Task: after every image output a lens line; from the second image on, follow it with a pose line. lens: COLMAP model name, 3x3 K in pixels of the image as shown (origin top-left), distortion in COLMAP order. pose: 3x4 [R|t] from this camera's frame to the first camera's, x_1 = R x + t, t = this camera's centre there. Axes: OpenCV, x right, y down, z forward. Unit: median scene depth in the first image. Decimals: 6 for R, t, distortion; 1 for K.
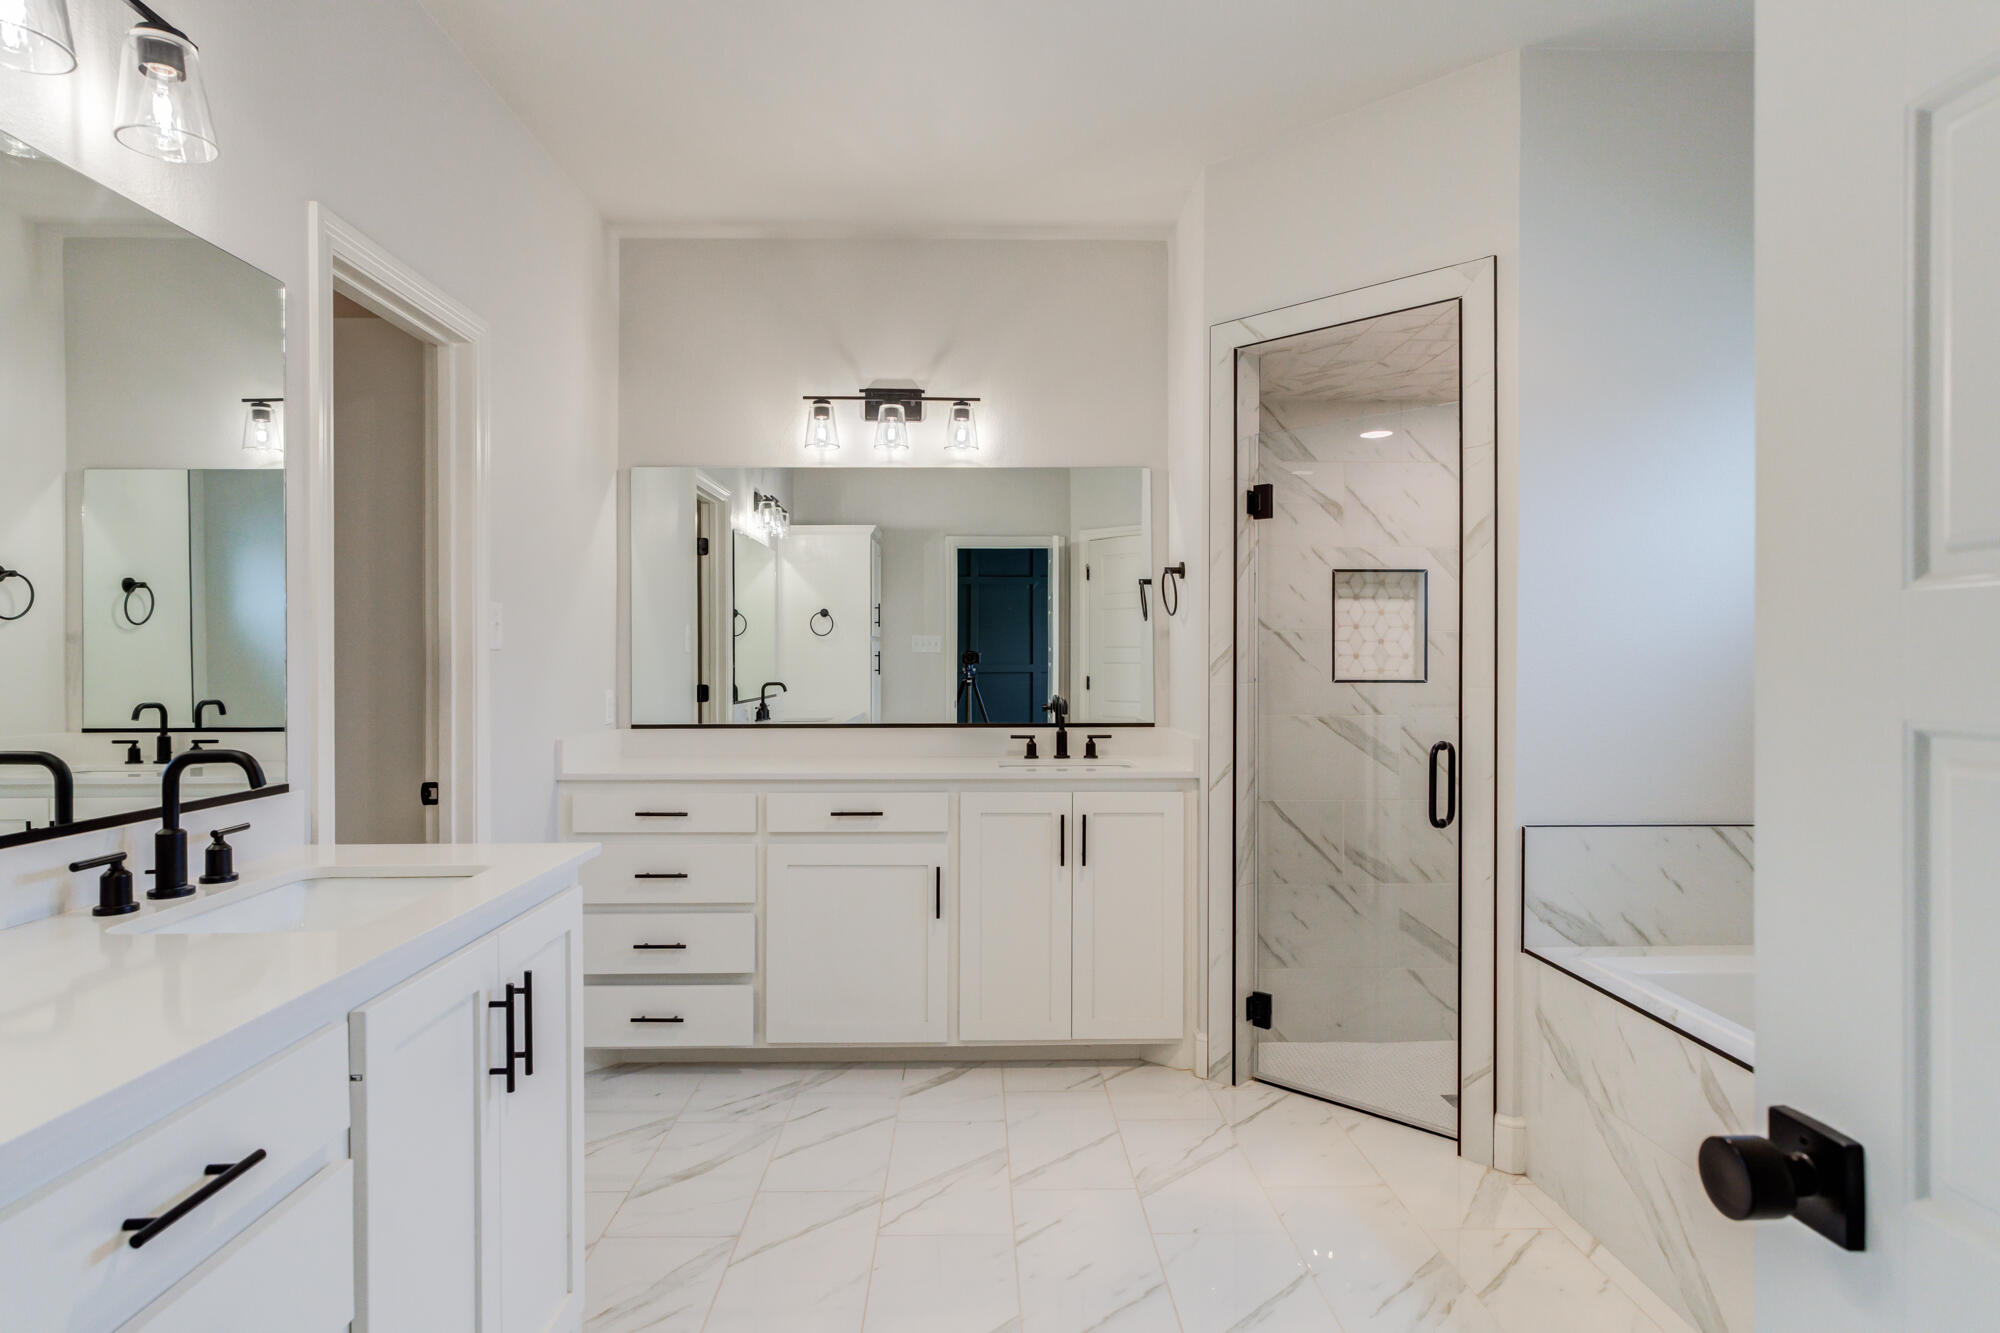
lens RADIAL K [[1082.7, 0, 1004.2], [0, 1082.7, 667.1], [0, 0, 1]] dist [-0.003535, 0.004785]
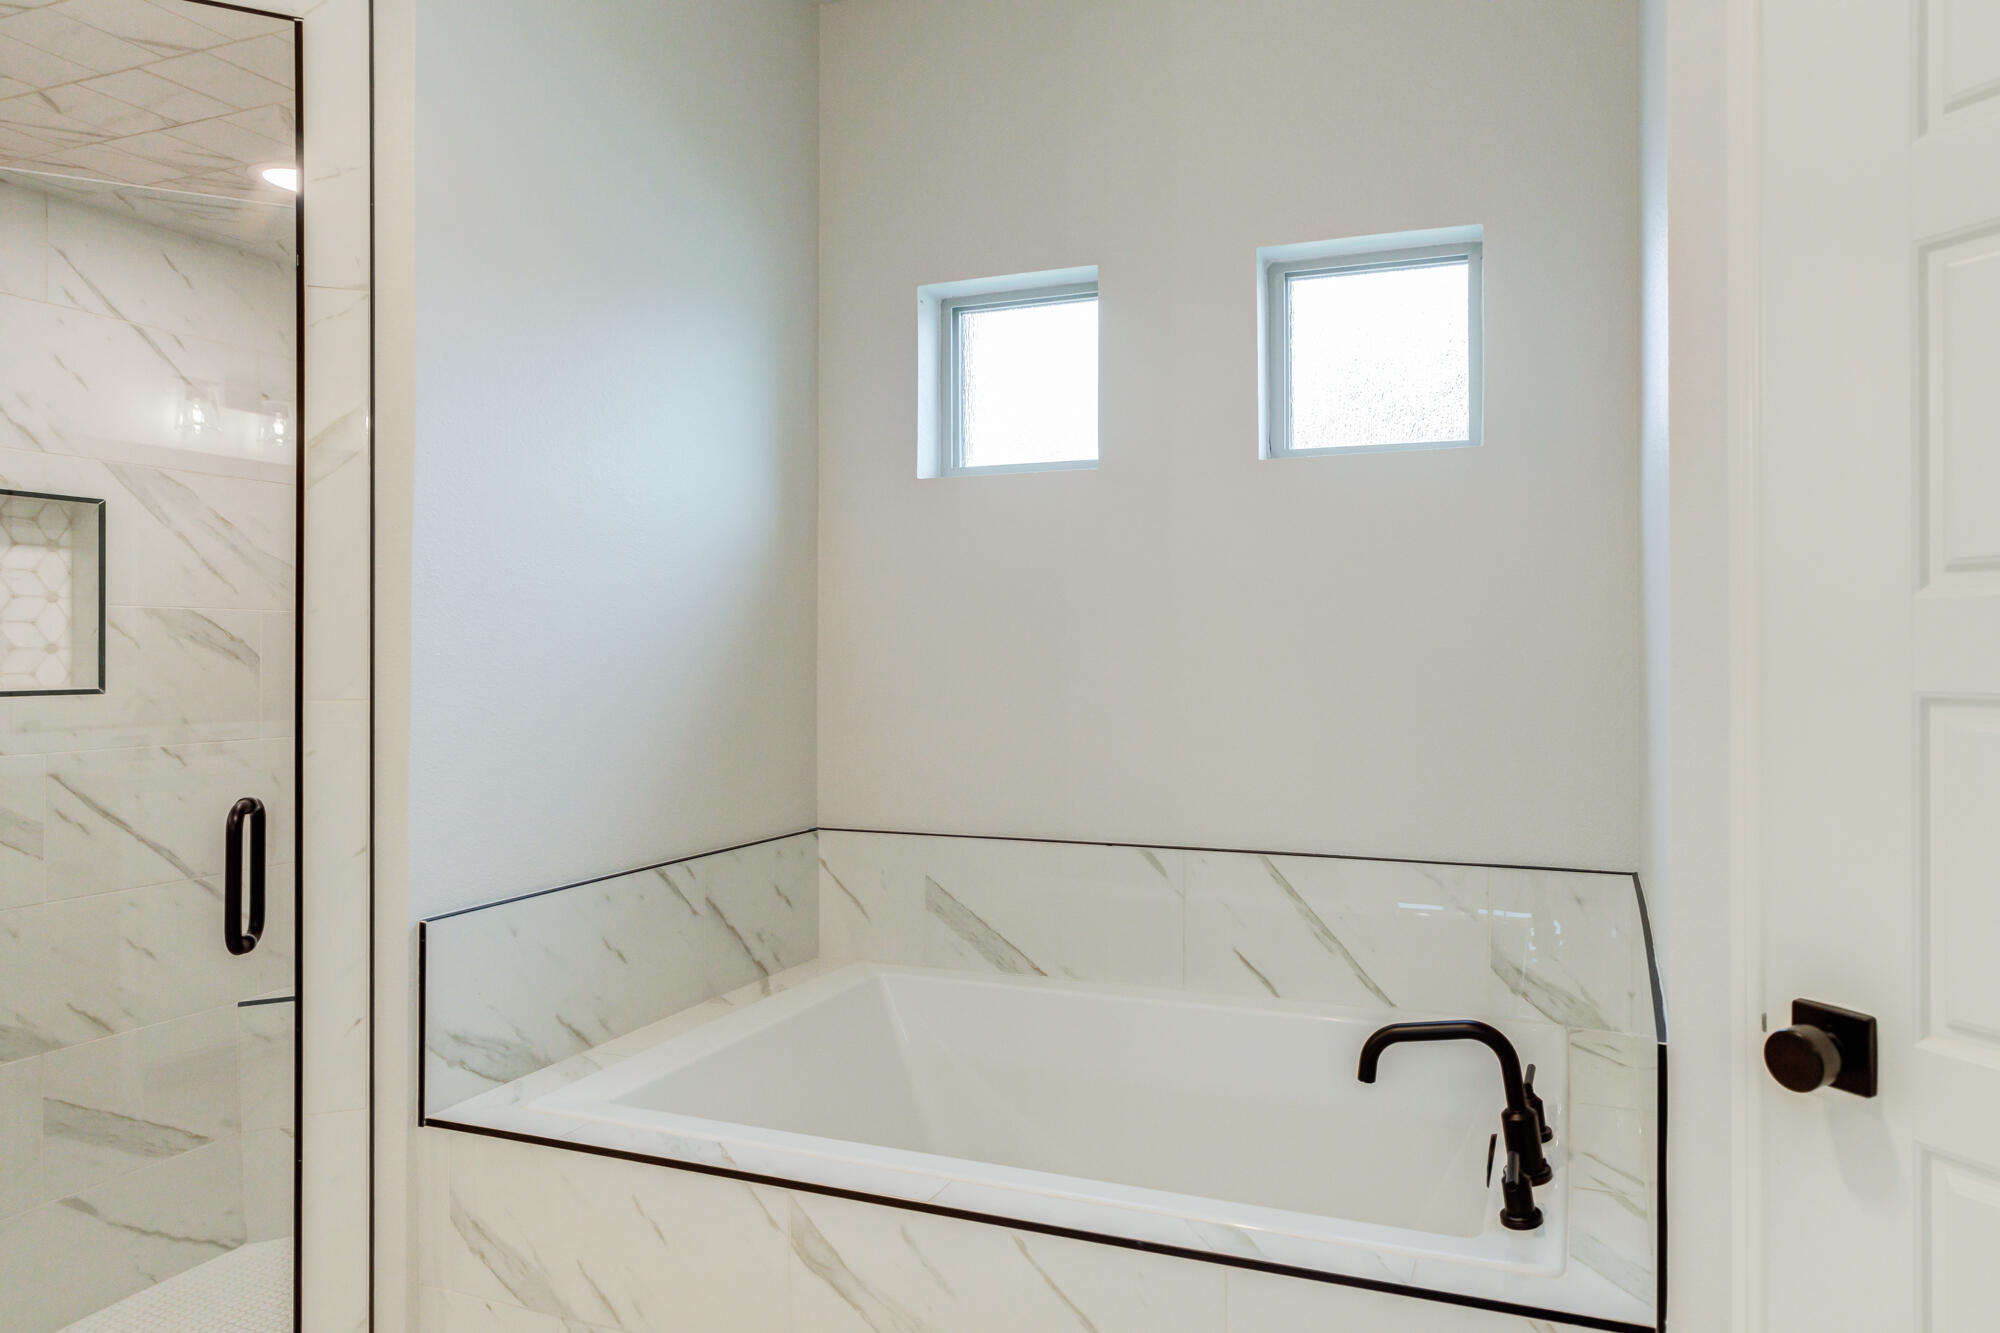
lens RADIAL K [[1082.7, 0, 1000.4], [0, 1082.7, 651.5], [0, 0, 1]] dist [-0.003535, 0.004785]
pose [[0.346650, -0.001922, 0.937993, 0.010241], [0.010463, 0.999944, -0.001818, -0.002261], [-0.937936, 0.010444, 0.346651, 0.346856]]
